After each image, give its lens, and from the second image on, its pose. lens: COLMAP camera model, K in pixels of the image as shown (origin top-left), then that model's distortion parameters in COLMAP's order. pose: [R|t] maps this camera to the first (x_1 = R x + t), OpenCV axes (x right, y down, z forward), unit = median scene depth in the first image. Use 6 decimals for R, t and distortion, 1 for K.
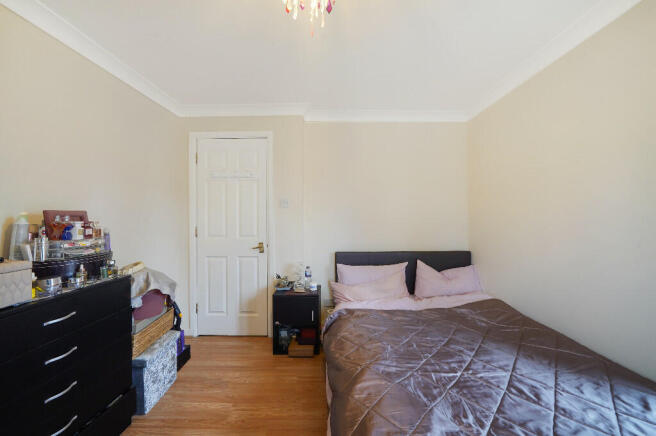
lens RADIAL K [[236.8, 0, 328.0], [0, 236.8, 218.0], [0, 0, 1]] dist [-0.010268, 0.000468]
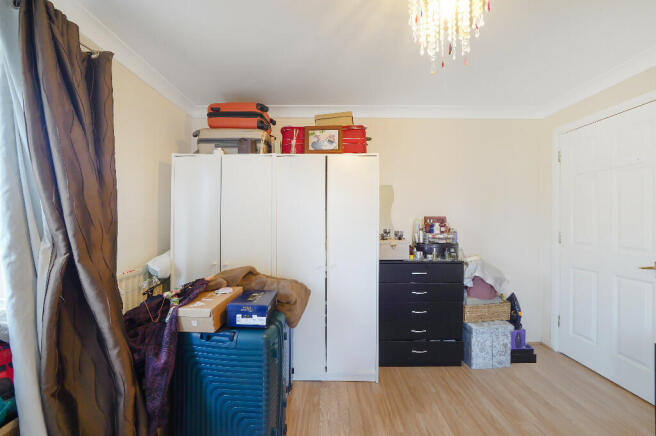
lens RADIAL K [[236.8, 0, 328.0], [0, 236.8, 218.0], [0, 0, 1]] dist [-0.010268, 0.000468]
pose [[0.012529, -0.014839, -0.999811, 0.552991], [-0.010779, 0.999830, -0.014975, 0.013027], [0.999863, 0.010964, 0.012367, 0.160438]]
